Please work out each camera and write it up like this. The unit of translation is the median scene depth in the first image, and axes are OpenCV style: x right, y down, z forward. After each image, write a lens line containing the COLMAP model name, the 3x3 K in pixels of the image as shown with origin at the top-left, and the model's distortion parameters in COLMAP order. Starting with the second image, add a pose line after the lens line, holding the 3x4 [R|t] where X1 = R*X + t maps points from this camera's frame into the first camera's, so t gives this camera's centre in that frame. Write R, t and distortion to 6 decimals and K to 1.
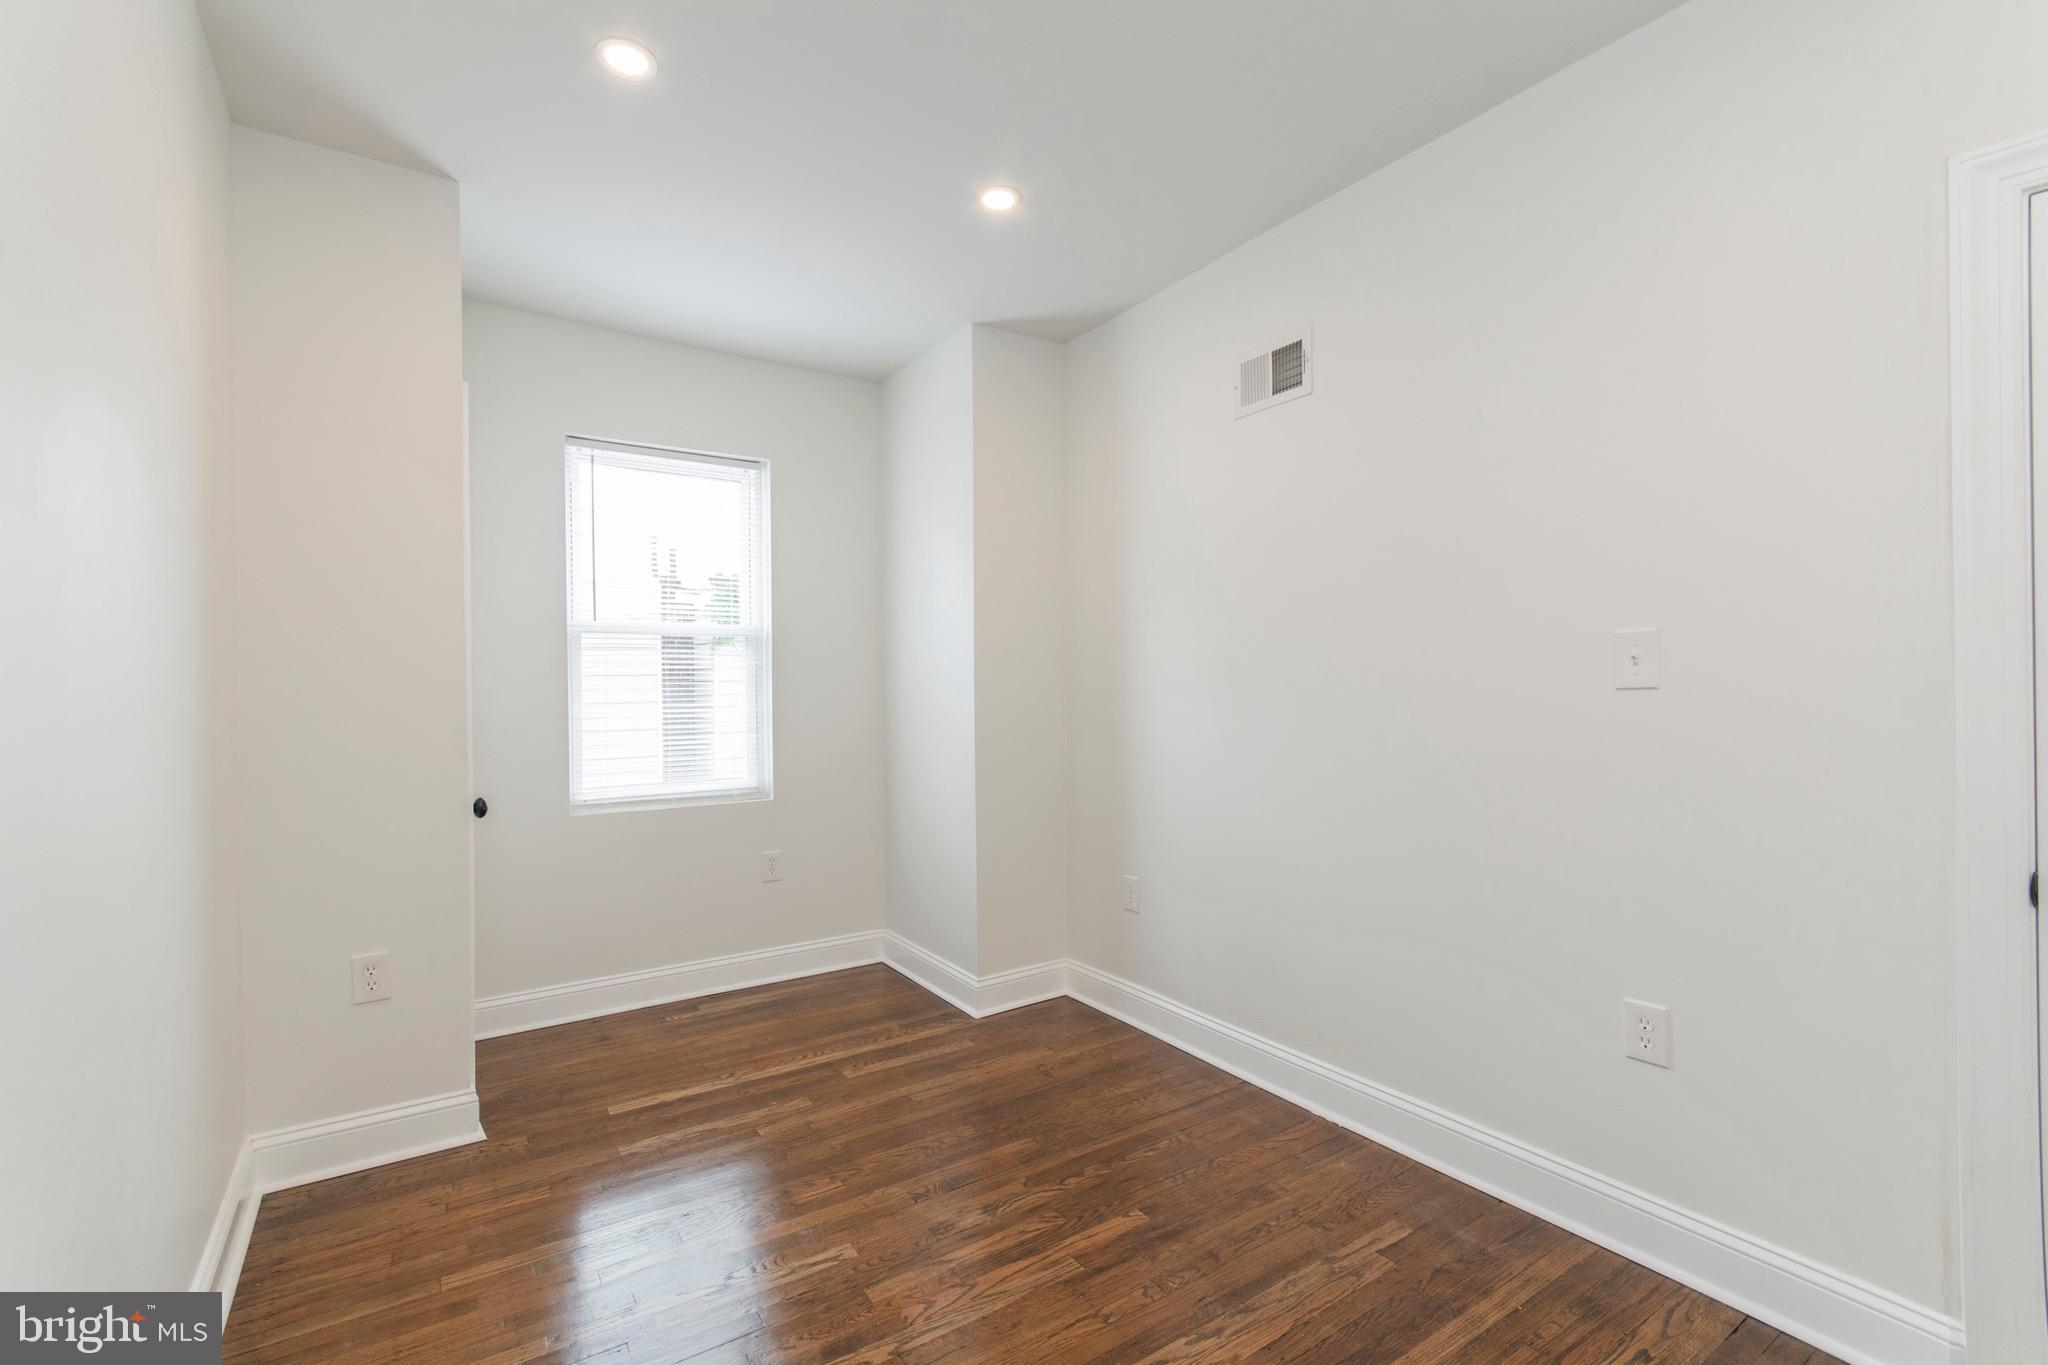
lens RADIAL K [[893.8, 0, 1016.3], [0, 893.8, 684.2], [0, 0, 1]] dist [-0.000453, -0.000362]
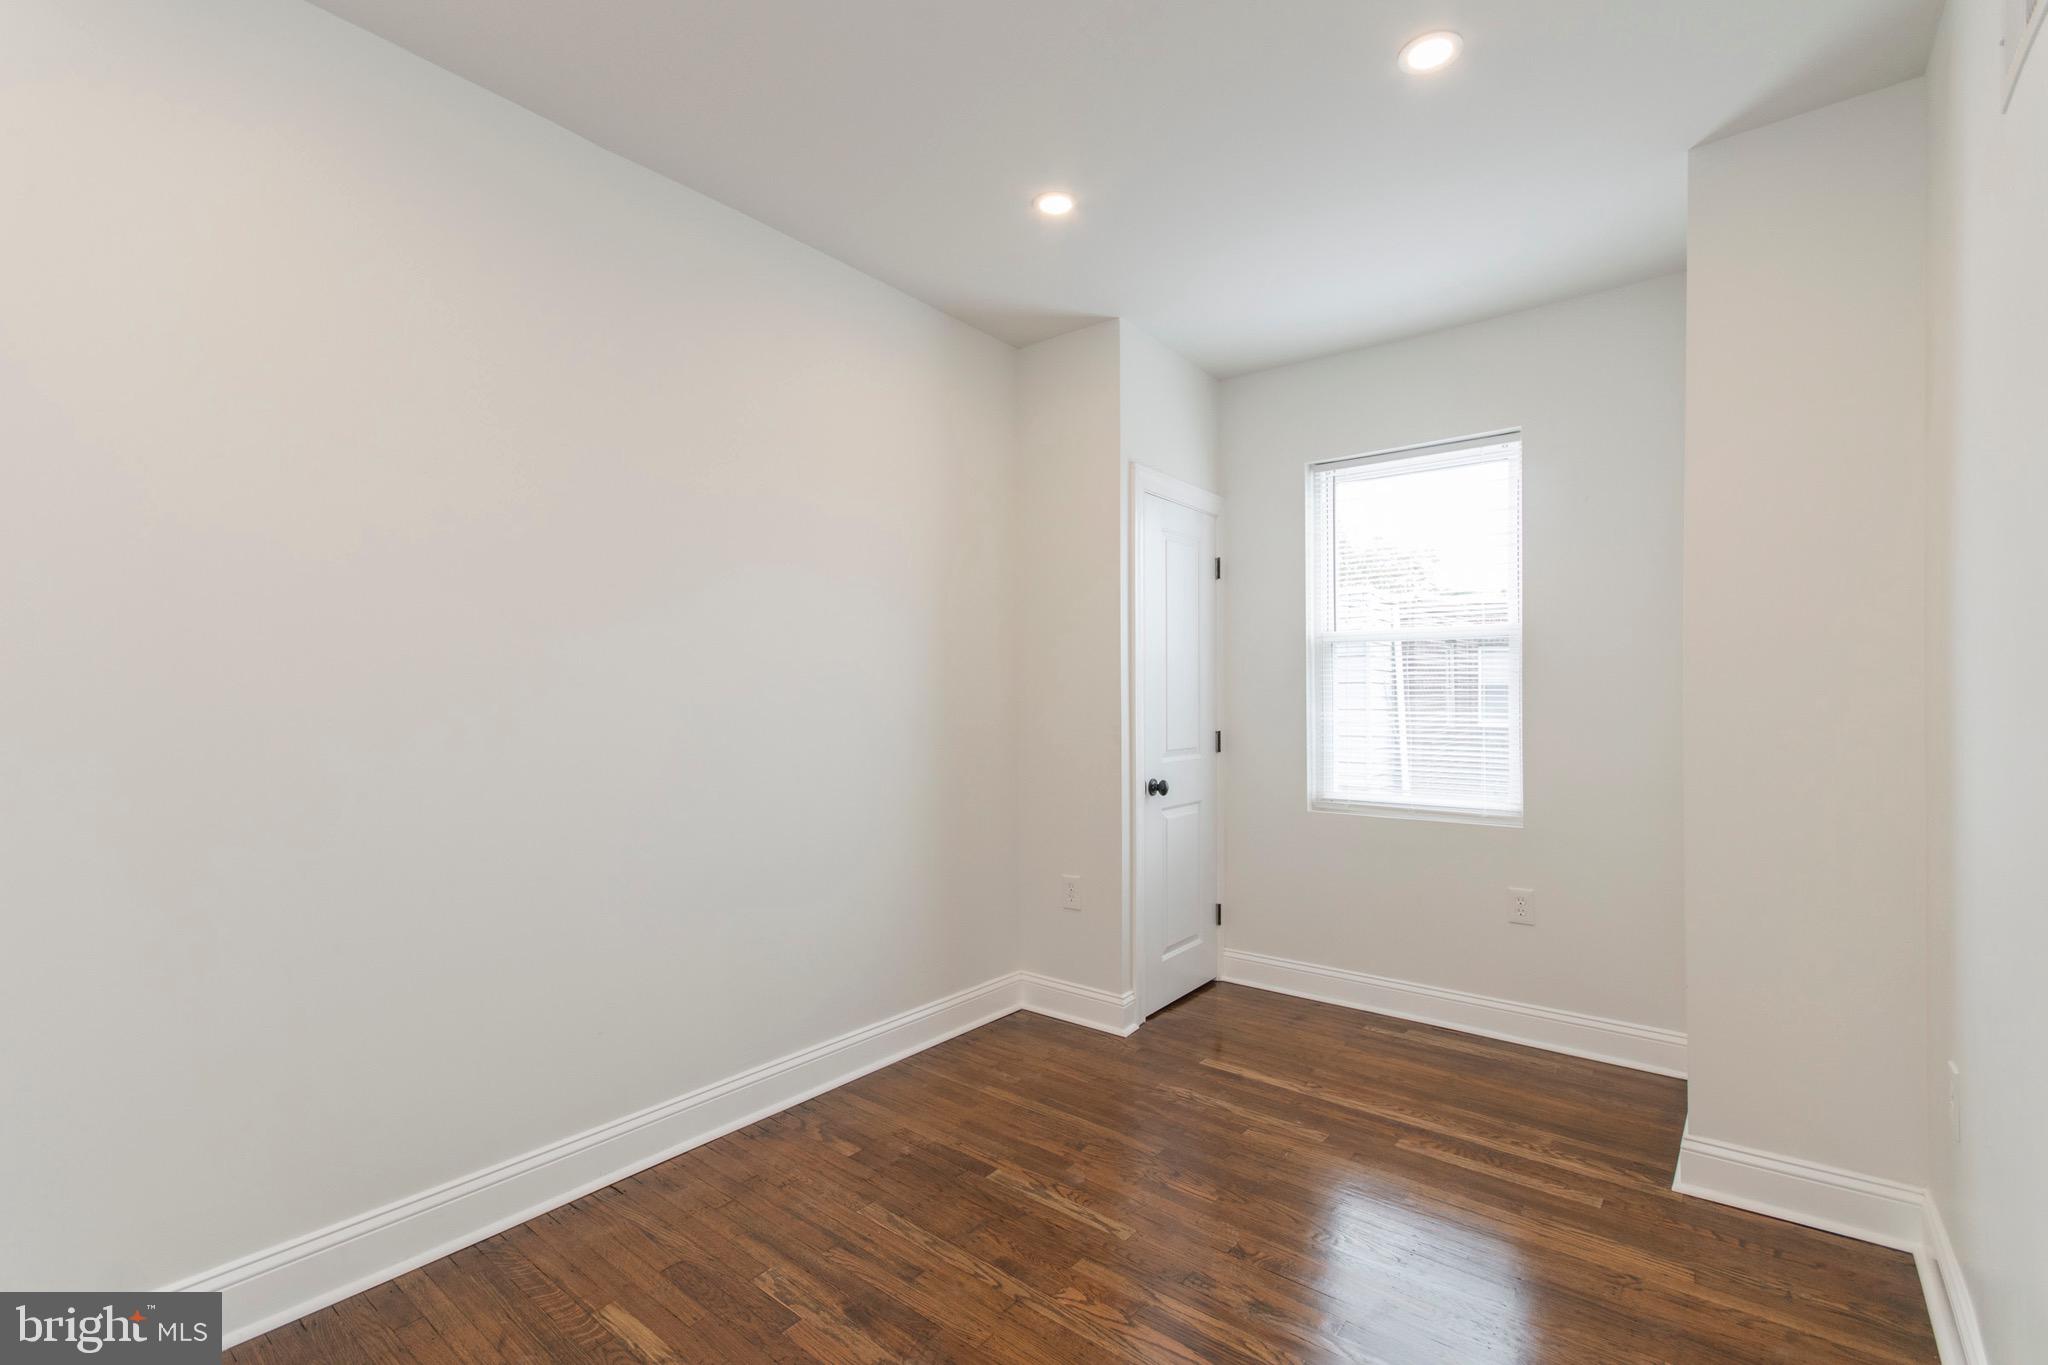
lens RADIAL K [[905.9, 0, 1015.7], [0, 905.9, 692.9], [0, 0, 1]] dist [-0.000244, -0.000425]
pose [[0.294013, 0.003068, -0.955797, 0.519019], [-0.000484, 0.999995, 0.003061, -0.001177], [0.955801, -0.000437, 0.294013, 0.372849]]
